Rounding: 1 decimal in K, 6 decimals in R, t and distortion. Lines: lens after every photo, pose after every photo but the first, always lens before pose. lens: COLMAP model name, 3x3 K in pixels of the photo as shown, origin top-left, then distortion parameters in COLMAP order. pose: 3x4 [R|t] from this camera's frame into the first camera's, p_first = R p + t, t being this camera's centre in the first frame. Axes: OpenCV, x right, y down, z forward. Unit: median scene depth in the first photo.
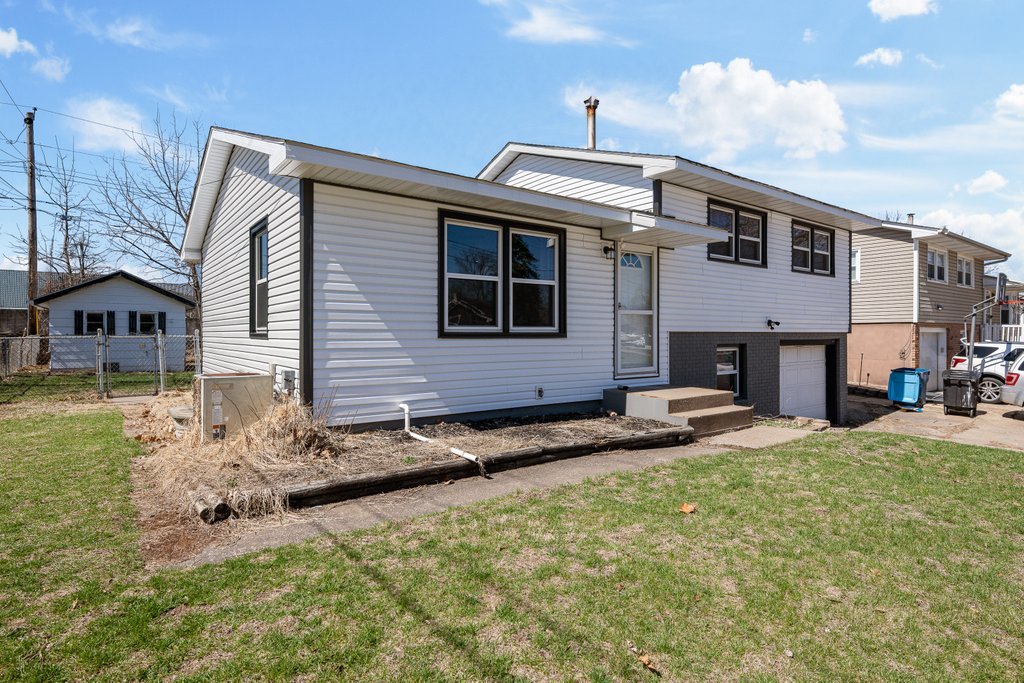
lens RADIAL K [[537.6, 0, 507.9], [0, 537.6, 331.1], [0, 0, 1]] dist [-0.000310, -0.000242]
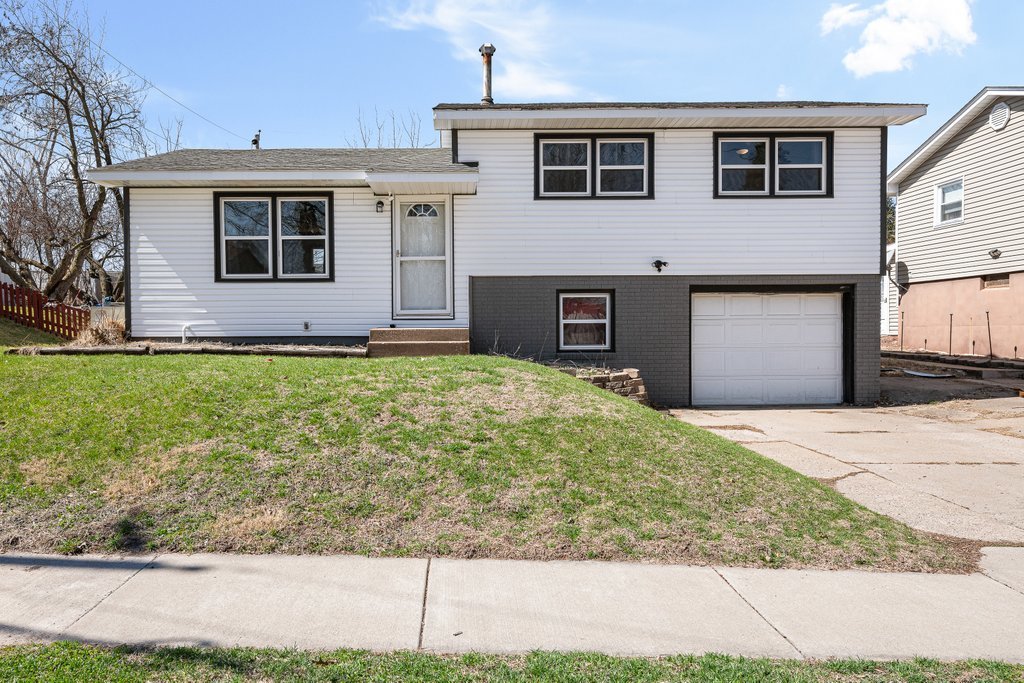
lens RADIAL K [[576.9, 0, 510.1], [0, 576.9, 336.6], [0, 0, 1]] dist [-0.004405, 0.002972]
pose [[0.800186, 0.001202, -0.599750, 1.206625], [0.006457, 0.999923, 0.010619, 0.124316], [0.599717, -0.012370, 0.800117, 0.203074]]
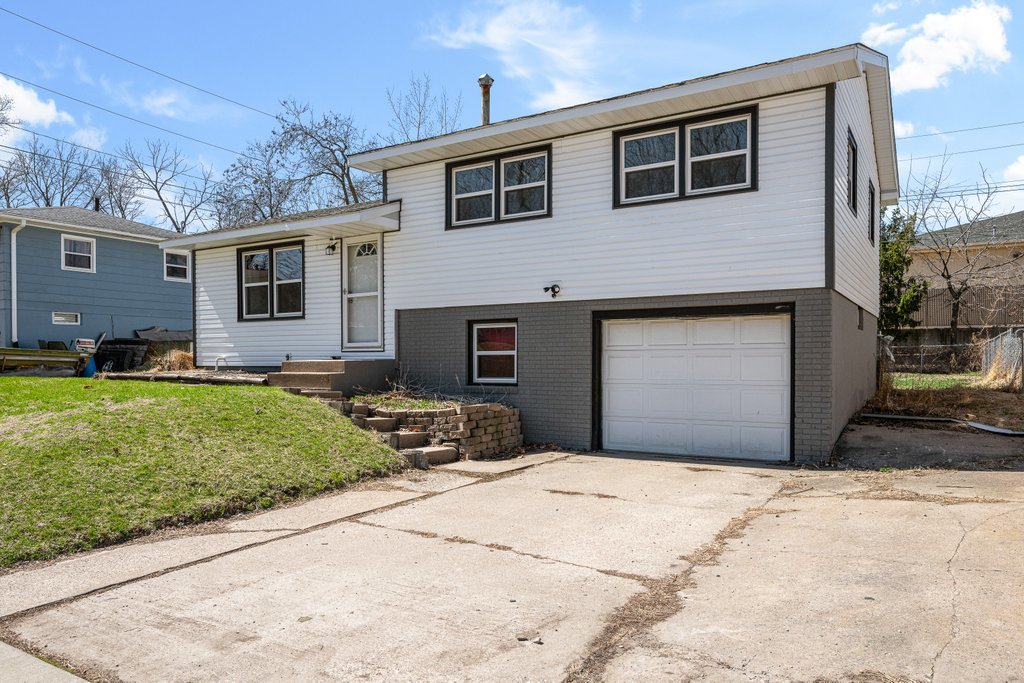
lens RADIAL K [[705.4, 0, 495.6], [0, 705.4, 360.8], [0, 0, 1]] dist [0.002358, -0.003489]
pose [[0.354154, 0.000889, -0.935187, 1.978280], [0.005453, 0.999981, 0.003015, 0.116828], [0.935171, -0.006167, 0.354142, 0.822372]]
